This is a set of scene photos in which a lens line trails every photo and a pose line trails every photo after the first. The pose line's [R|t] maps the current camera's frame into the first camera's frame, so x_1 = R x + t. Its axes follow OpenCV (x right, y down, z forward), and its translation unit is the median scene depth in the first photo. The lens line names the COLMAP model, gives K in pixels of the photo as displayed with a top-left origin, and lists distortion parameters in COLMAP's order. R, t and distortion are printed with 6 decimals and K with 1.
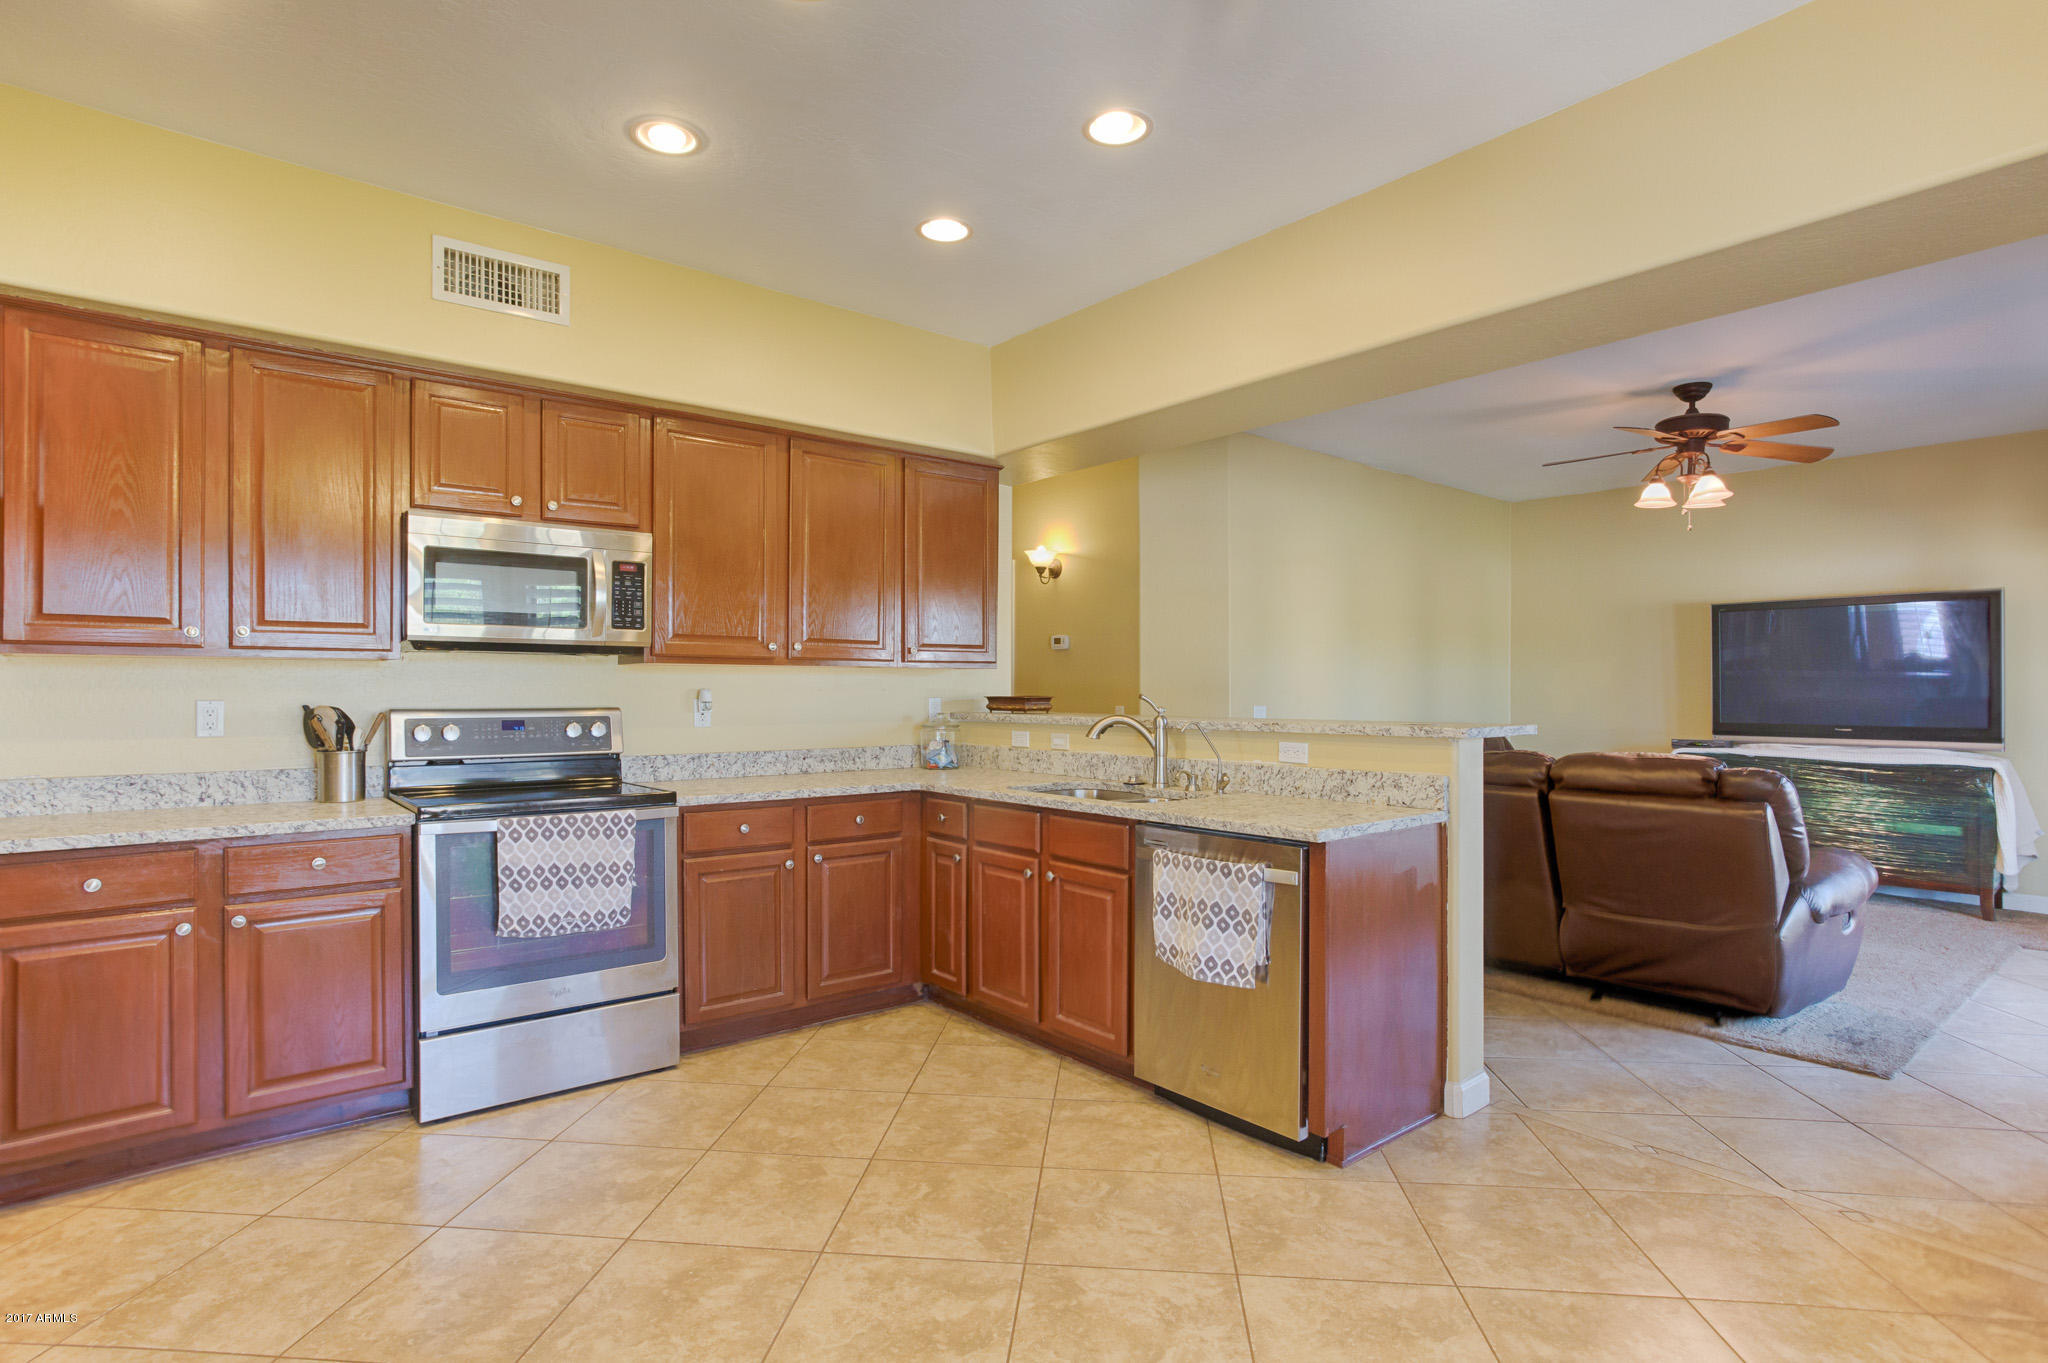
lens RADIAL K [[1023.7, 0, 1016.8], [0, 1023.7, 688.9], [0, 0, 1]] dist [-0.065802, 0.042145]
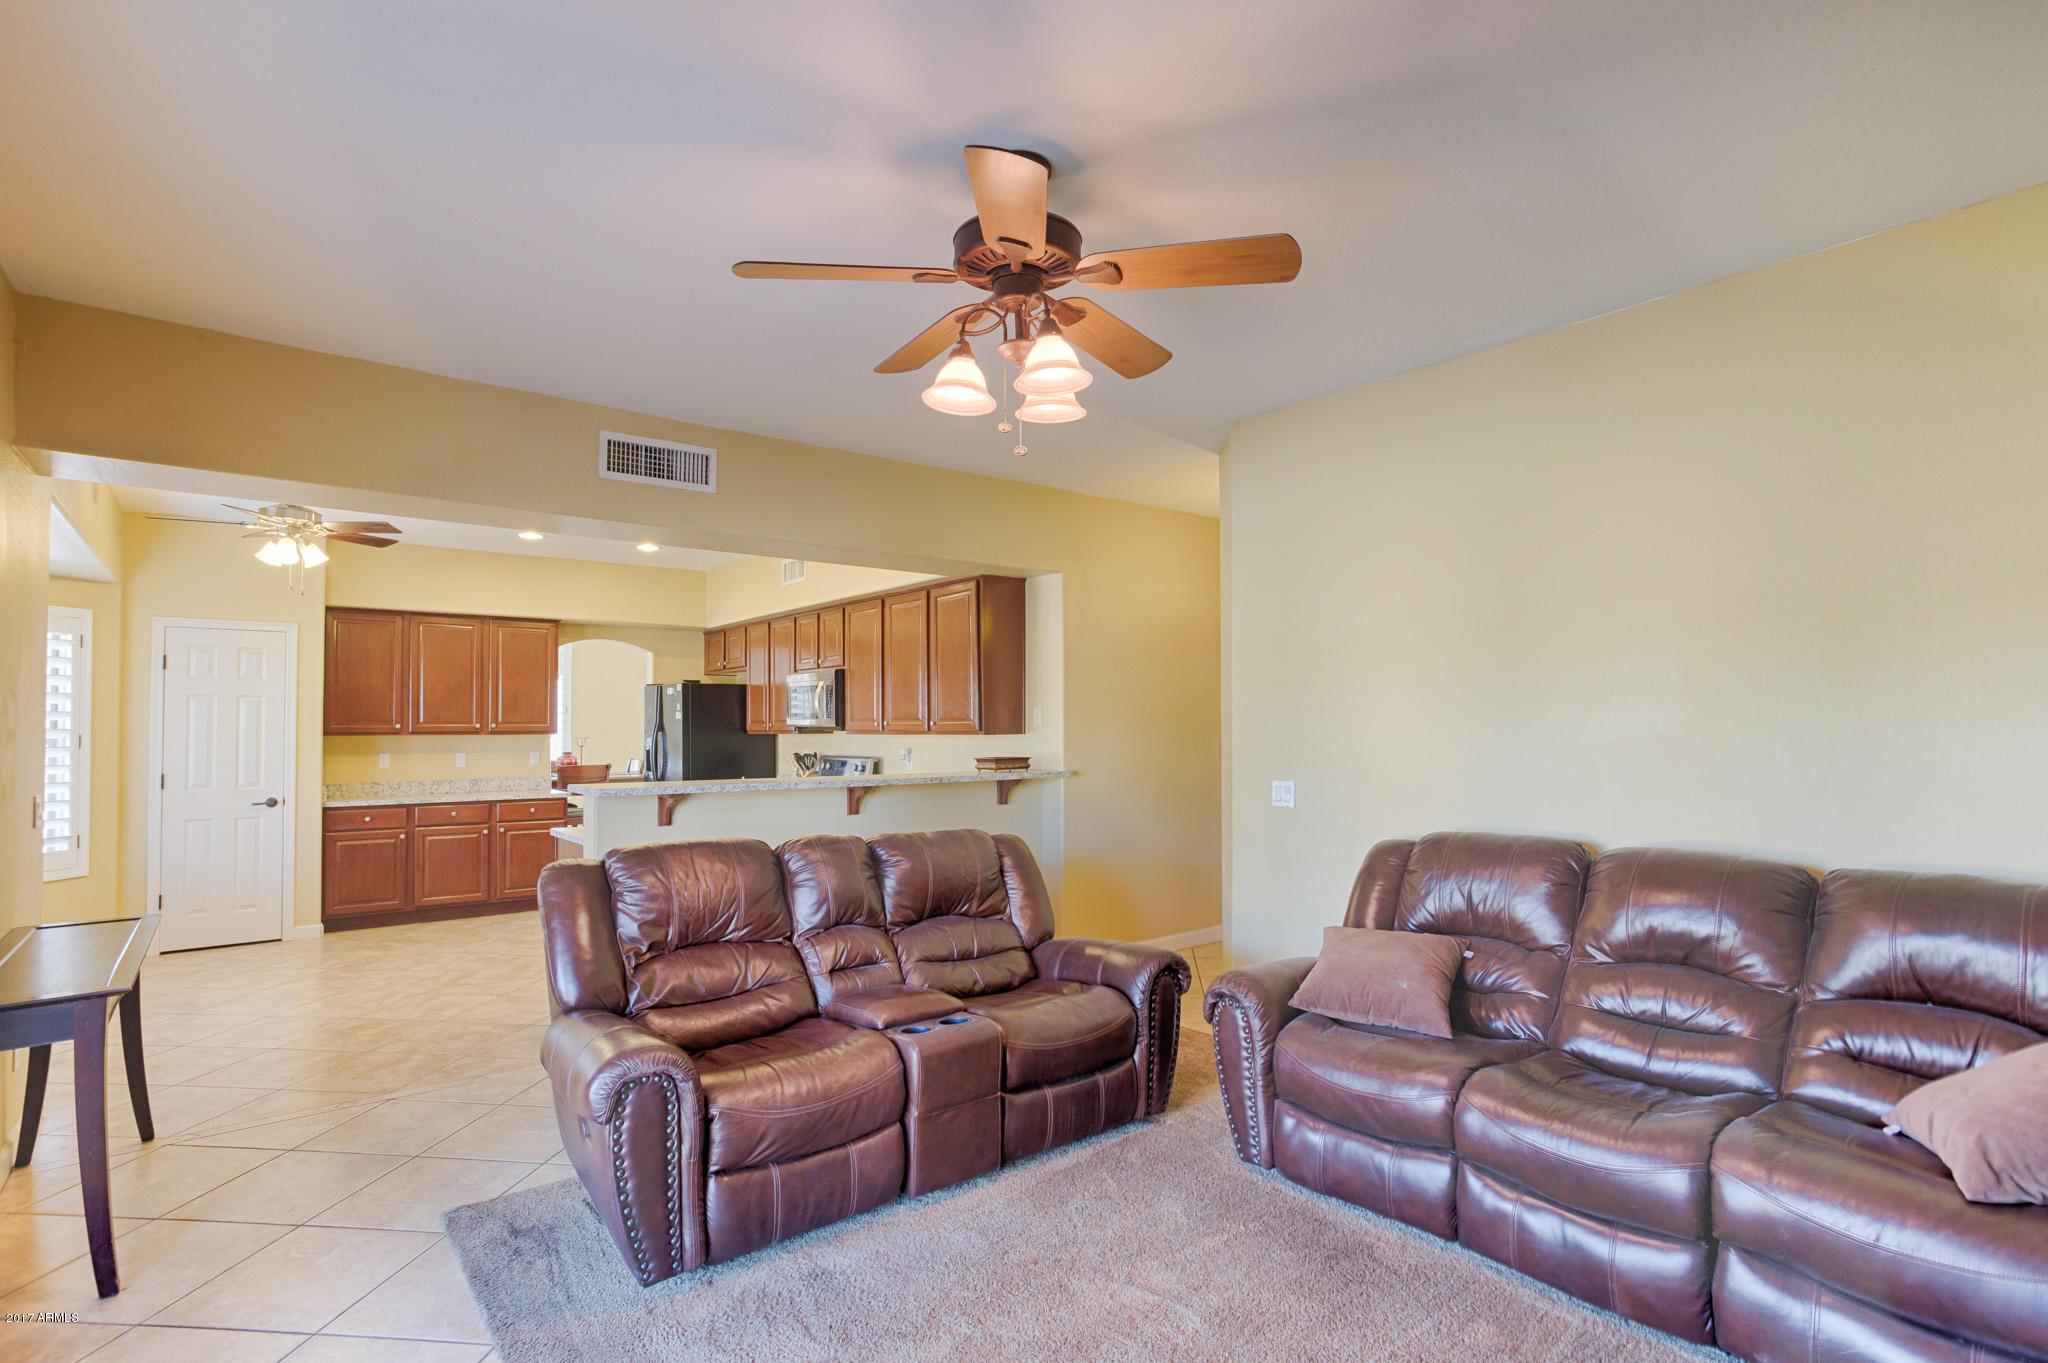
lens RADIAL K [[997.0, 0, 1029.4], [0, 997.0, 703.5], [0, 0, 1]] dist [-0.055993, 0.028724]
pose [[-0.000582, -0.023227, -0.999730, 1.732130], [0.005276, 0.999716, -0.023229, -0.042599], [0.999986, -0.005288, -0.000460, 1.513733]]
